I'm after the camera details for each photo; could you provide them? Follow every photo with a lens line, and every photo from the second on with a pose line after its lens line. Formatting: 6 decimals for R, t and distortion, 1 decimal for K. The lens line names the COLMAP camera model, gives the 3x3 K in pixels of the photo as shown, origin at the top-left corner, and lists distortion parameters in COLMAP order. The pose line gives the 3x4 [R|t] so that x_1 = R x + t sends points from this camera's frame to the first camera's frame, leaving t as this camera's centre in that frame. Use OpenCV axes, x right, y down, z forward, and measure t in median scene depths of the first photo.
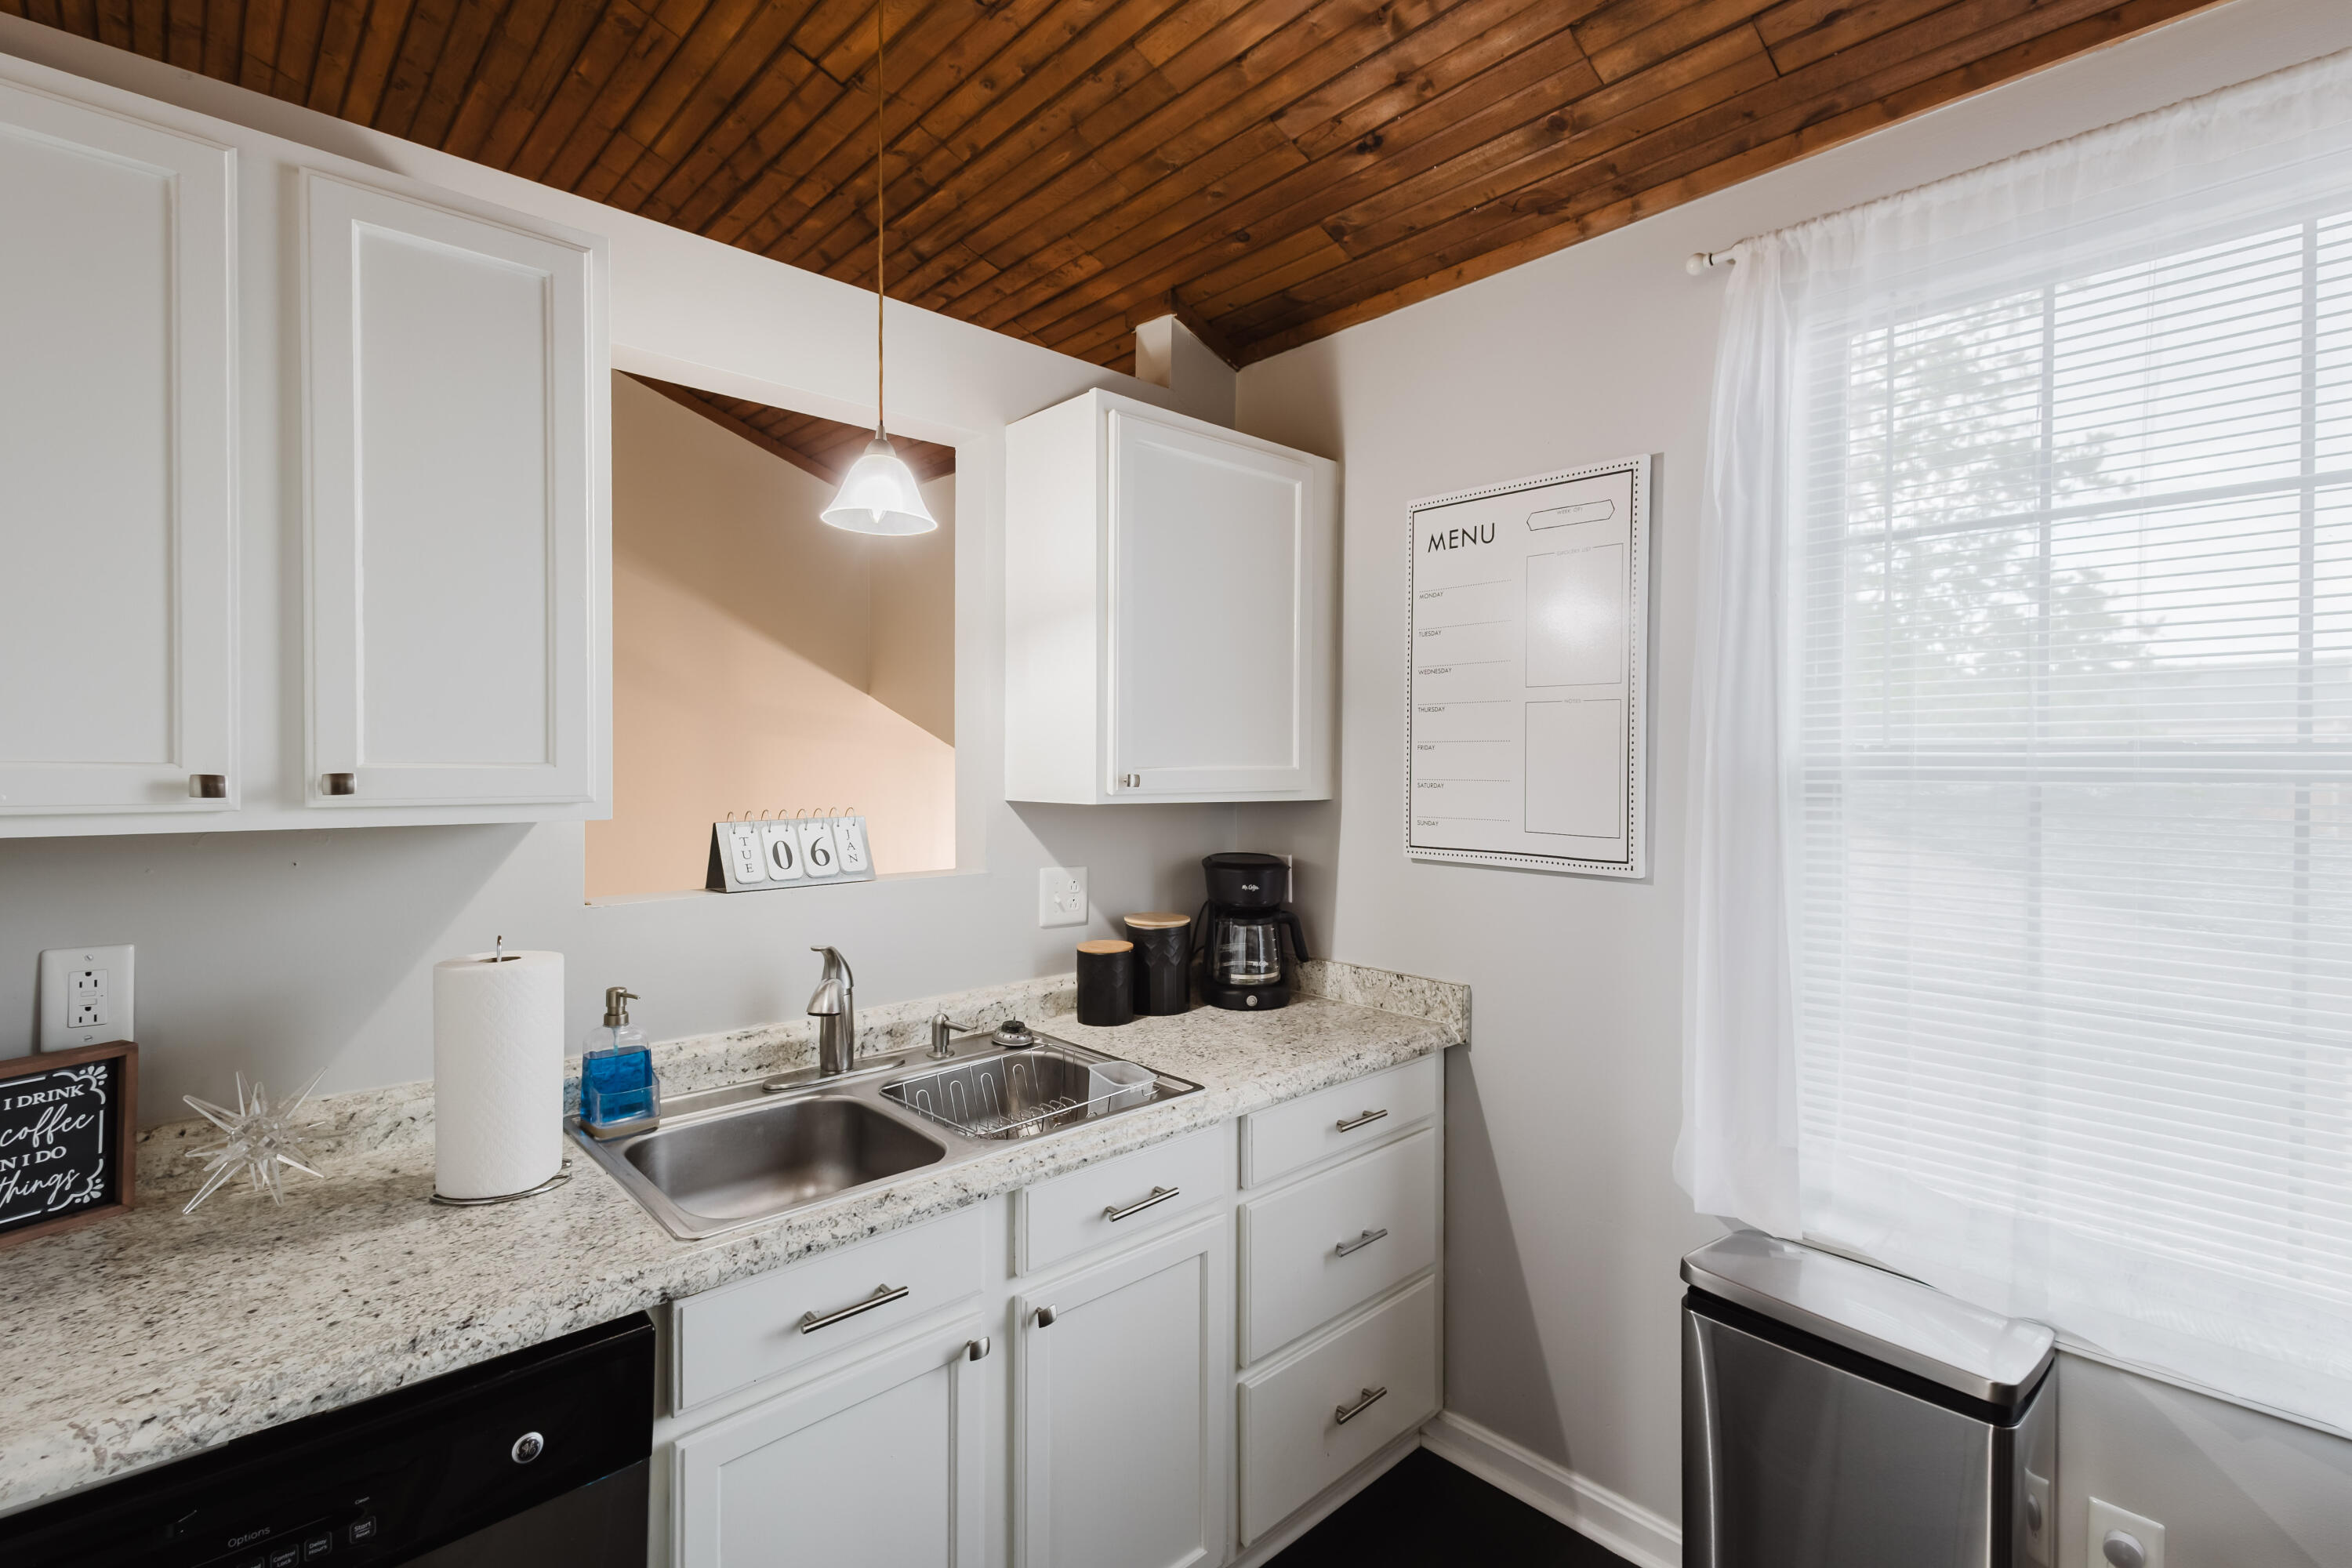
lens RADIAL K [[1085.9, 0, 1155.5], [0, 1085.9, 781.6], [0, 0, 1]] dist [0.007835, -0.003199]
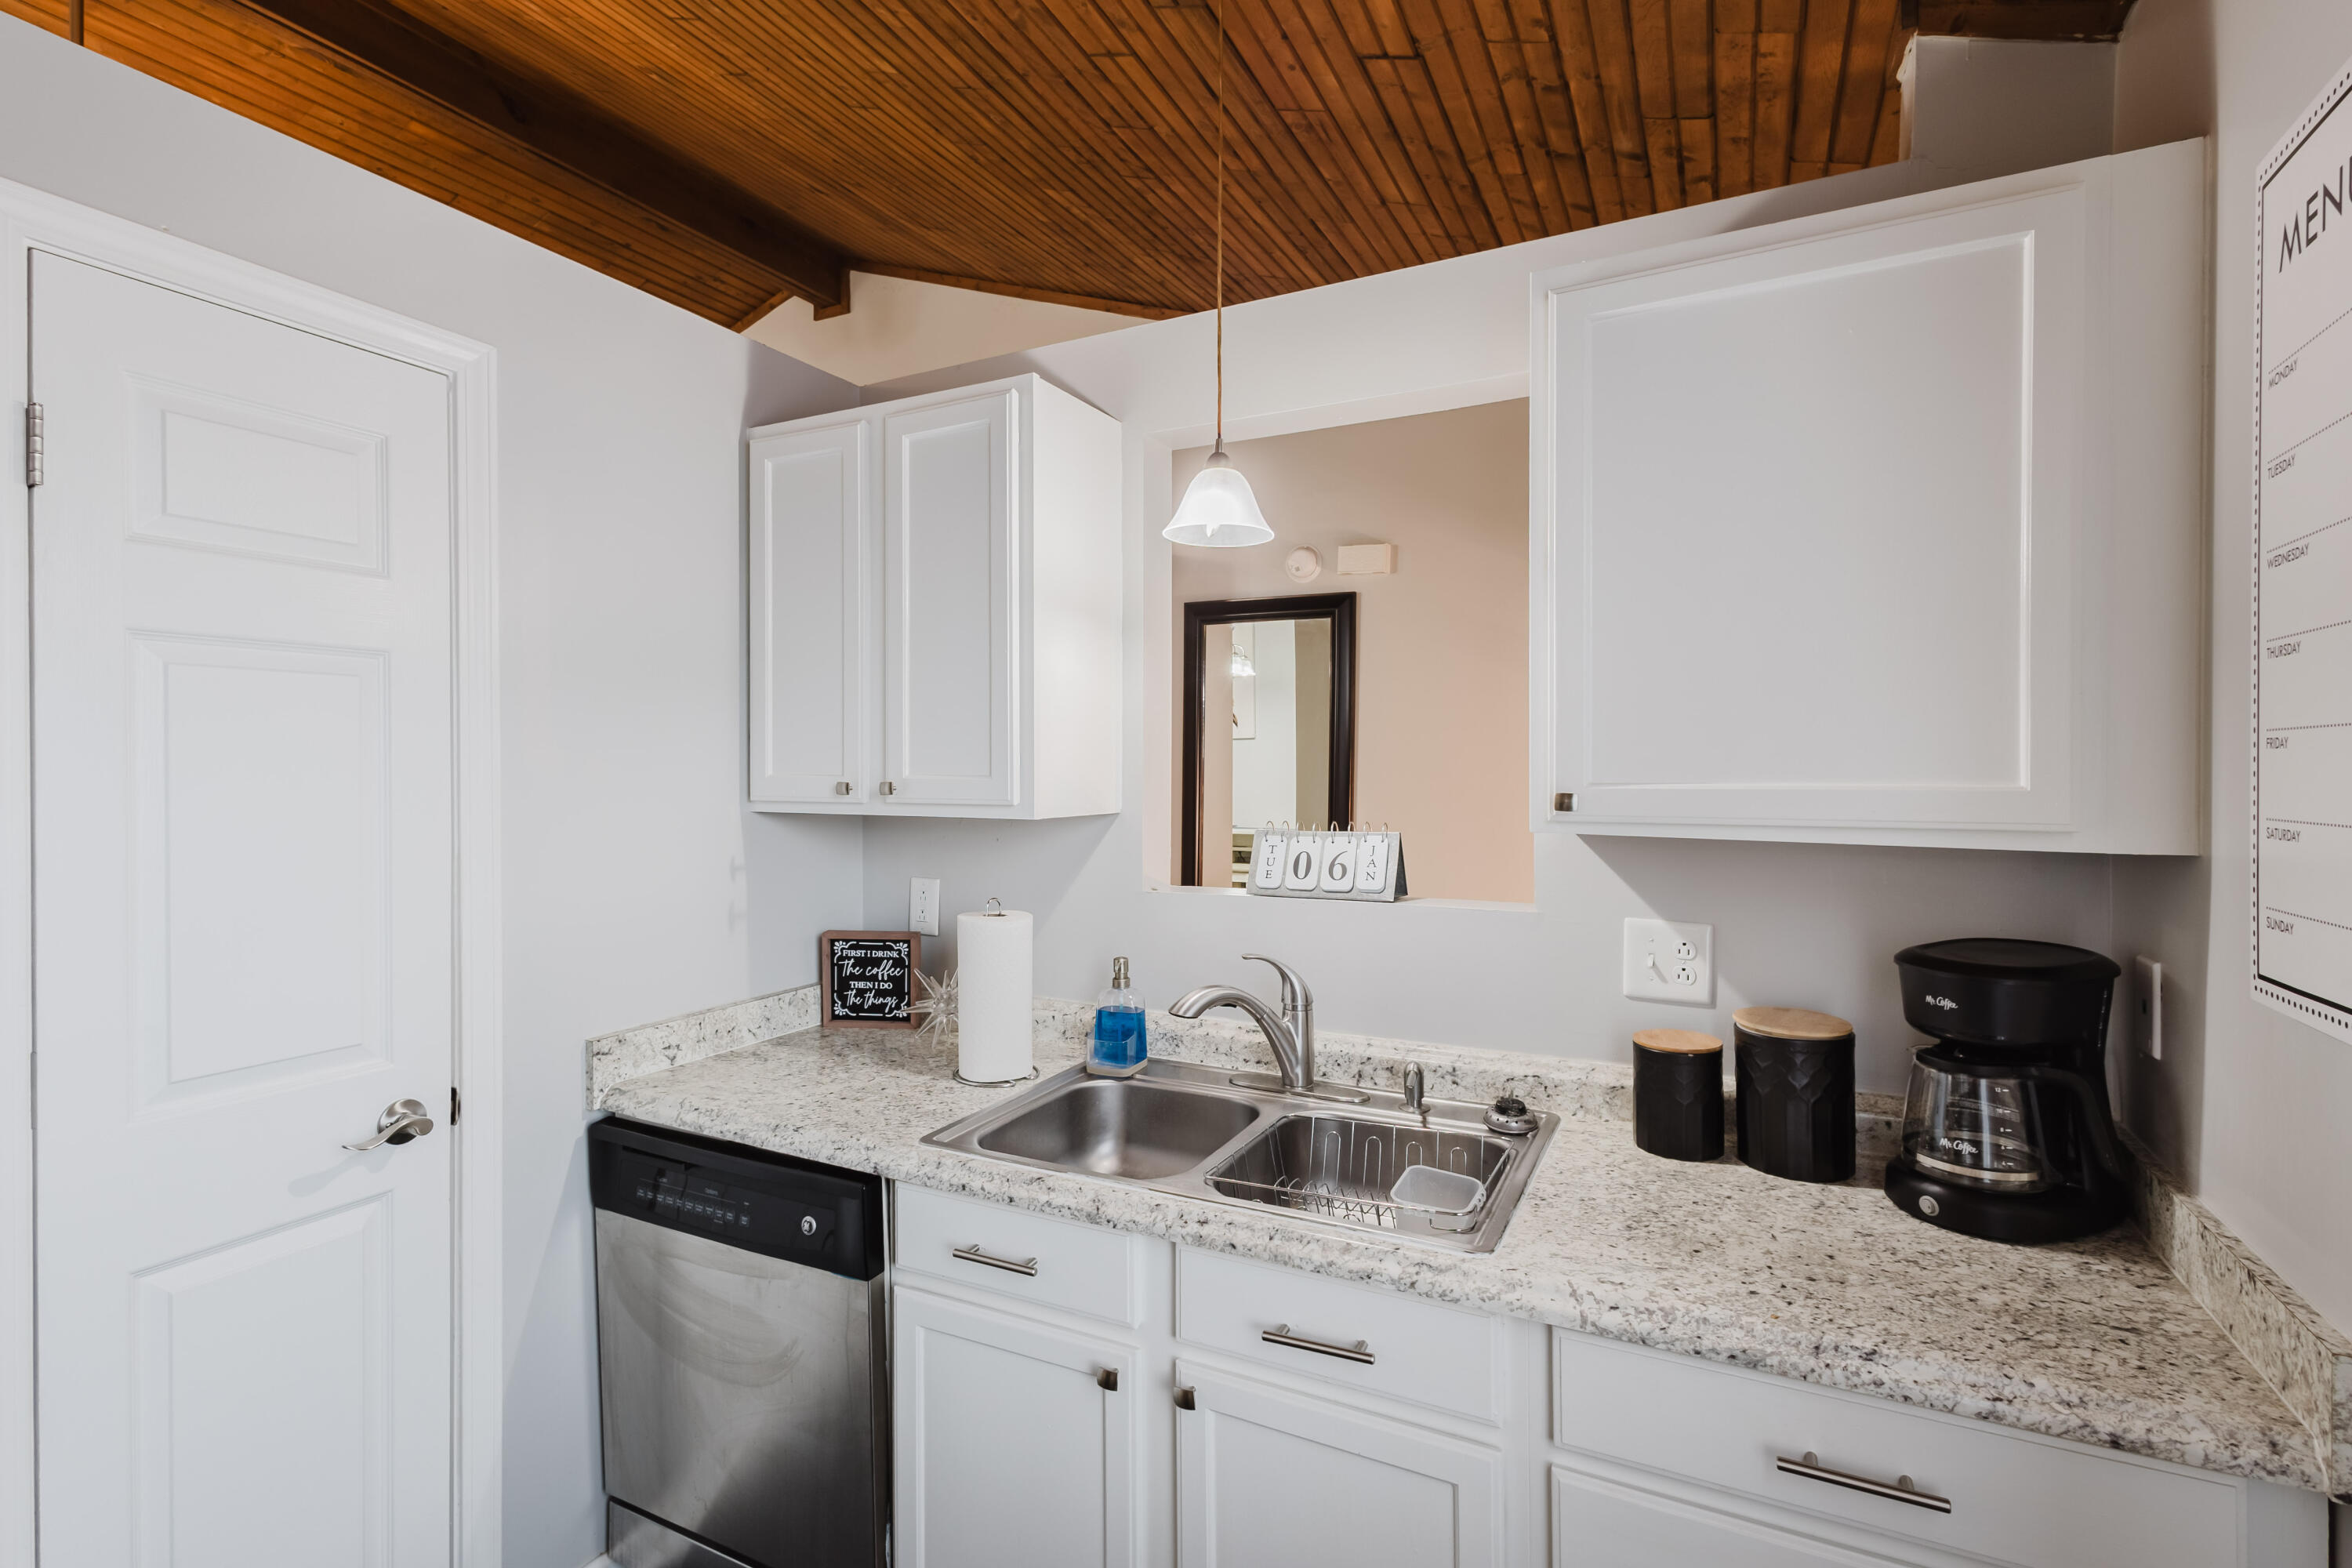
lens RADIAL K [[1085.9, 0, 1158.8], [0, 1085.9, 769.5], [0, 0, 1]] dist [0.007835, -0.003199]
pose [[0.338523, -0.003966, -0.940950, 0.541330], [-0.019018, 0.999758, -0.011056, -0.007554], [0.940766, 0.021638, 0.338365, 0.499514]]
